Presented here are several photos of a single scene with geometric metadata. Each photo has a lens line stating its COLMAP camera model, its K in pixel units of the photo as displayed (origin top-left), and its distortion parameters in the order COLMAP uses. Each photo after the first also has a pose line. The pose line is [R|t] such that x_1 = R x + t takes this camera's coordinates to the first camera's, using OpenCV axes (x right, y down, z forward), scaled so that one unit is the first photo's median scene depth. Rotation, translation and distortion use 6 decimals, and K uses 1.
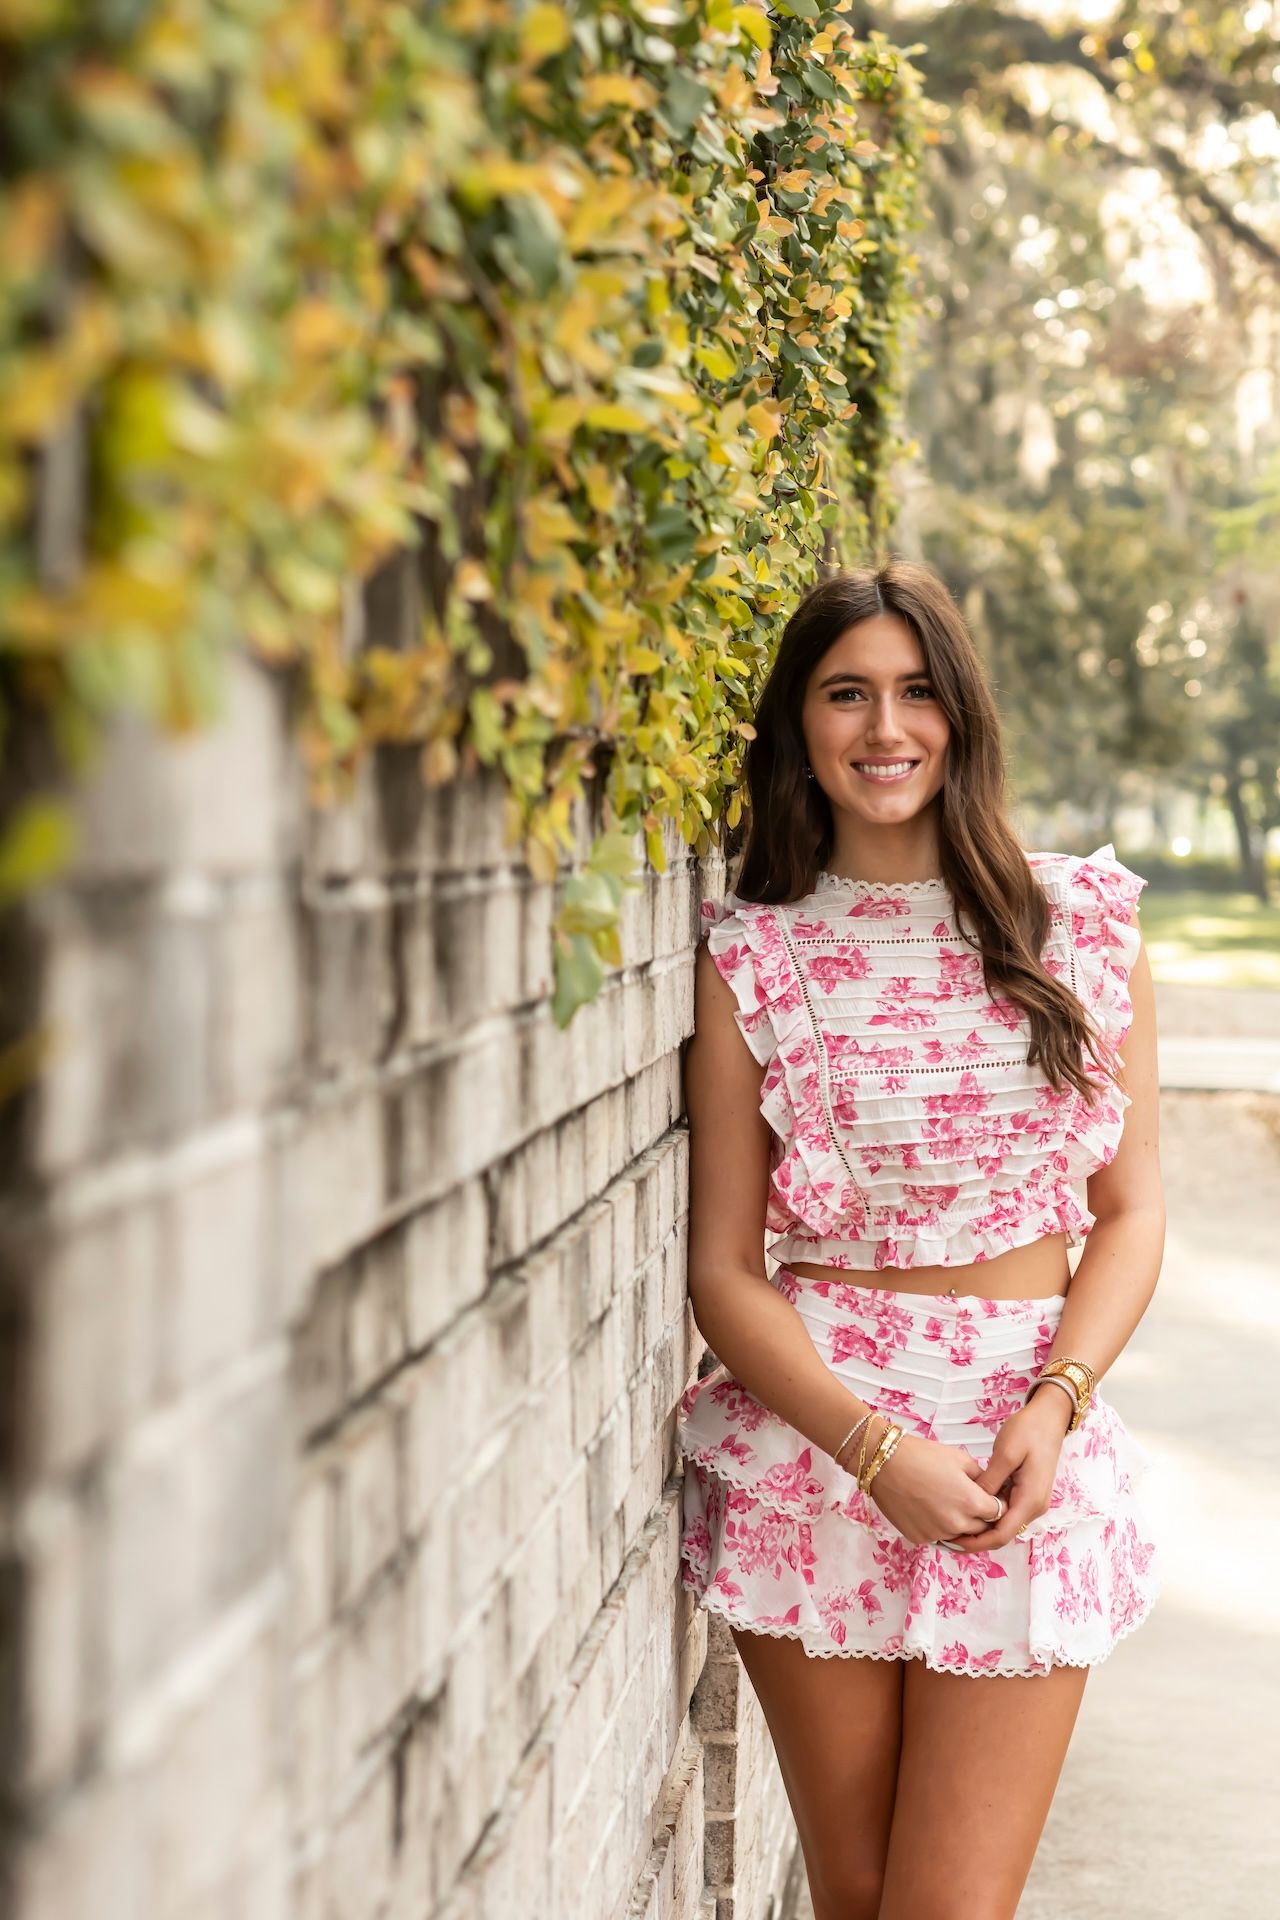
lens RADIAL K [[5185.9, 0, 662.1], [0, 5185.9, 961.8], [0, 0, 1]] dist [0.047291, -0.780962]
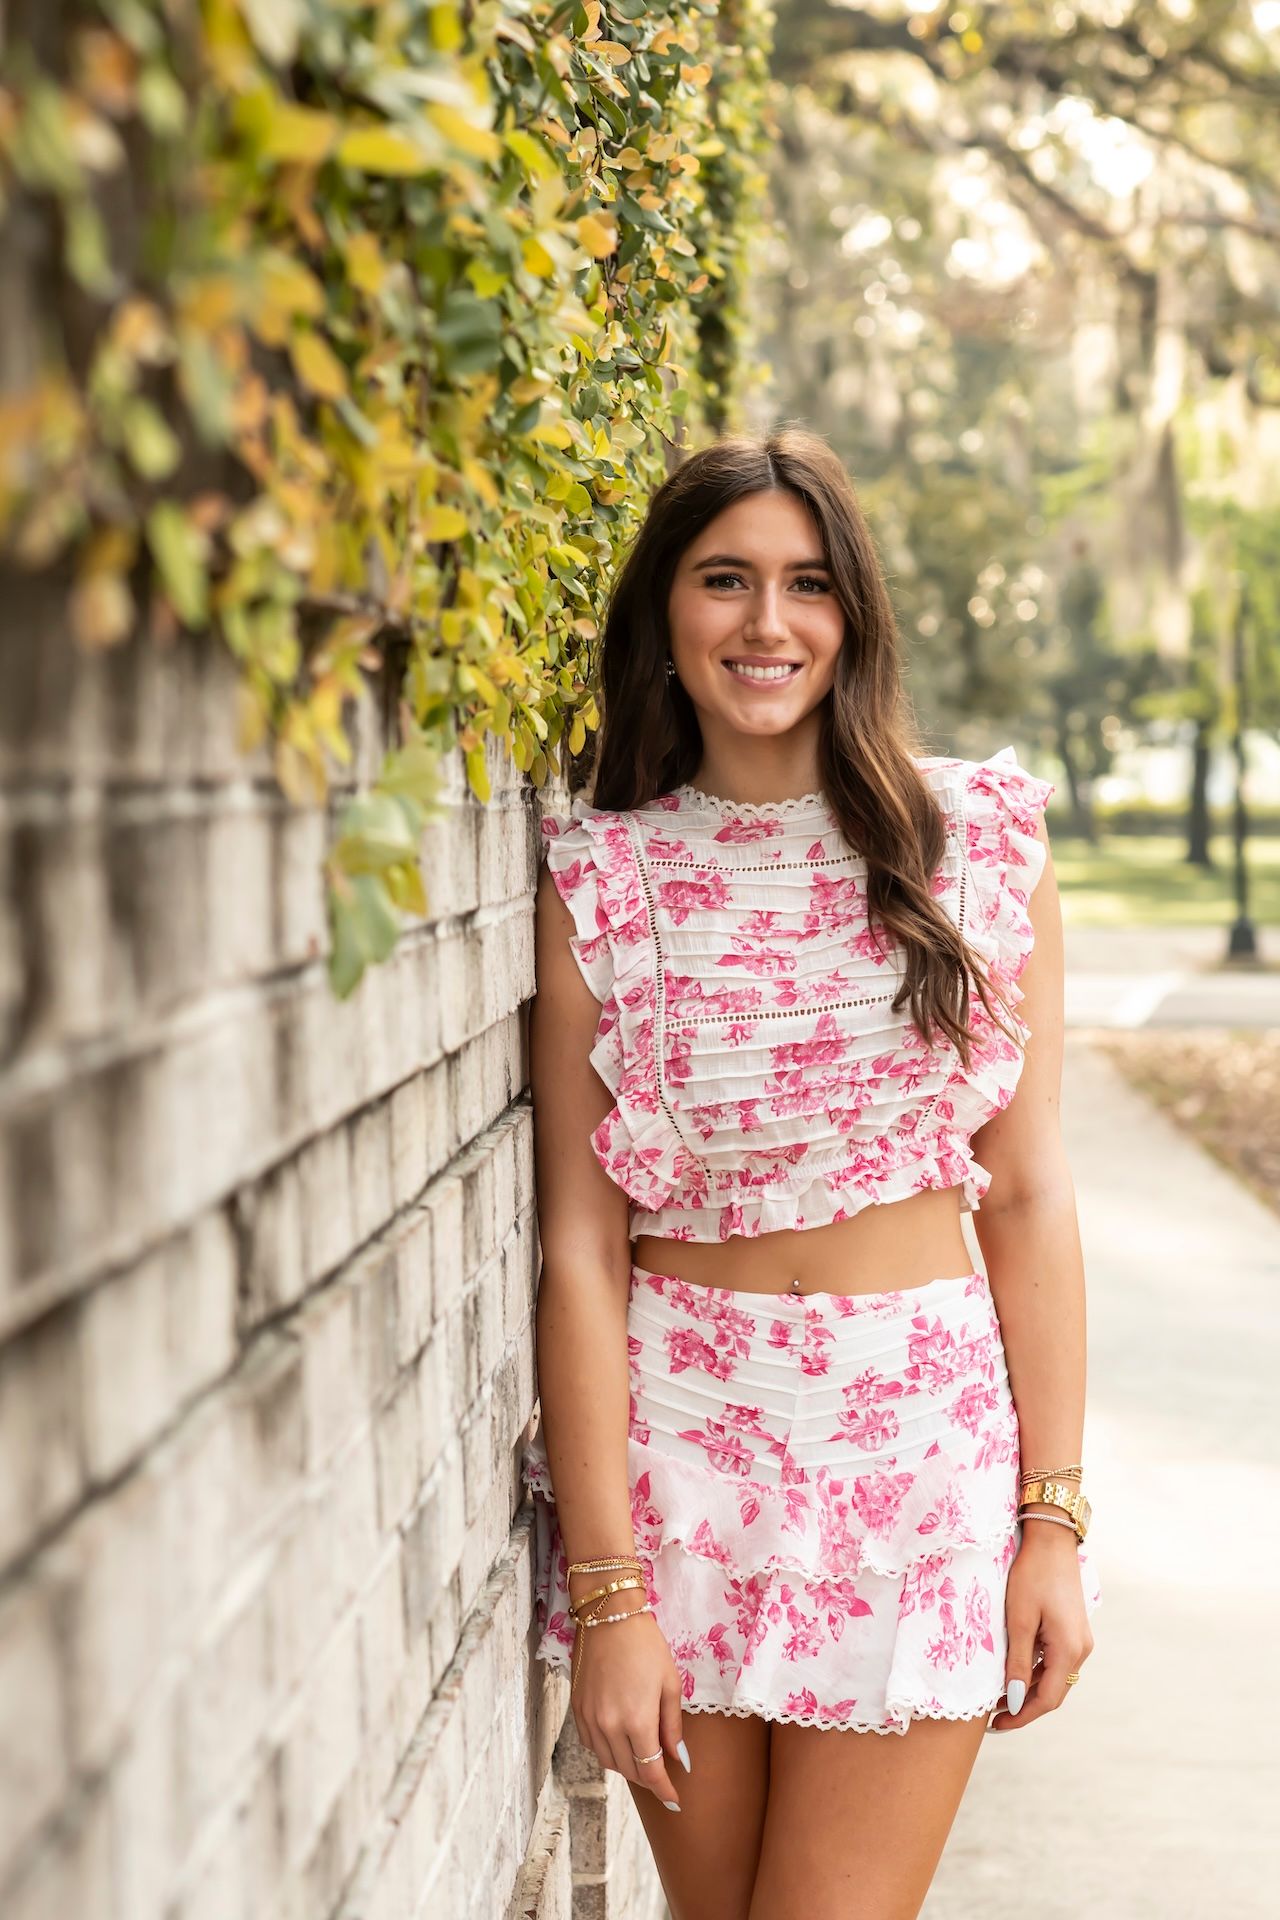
lens RADIAL K [[5259.0, 0, 640.0], [0, 5259.0, 960.0], [0, 0, 1]] dist [0.040083, 1.542796]
pose [[0.999477, -0.023178, 0.022536, 0.005309], [0.022976, 0.999694, 0.009208, 0.000828], [-0.022743, -0.008686, 0.999704, 0.175082]]
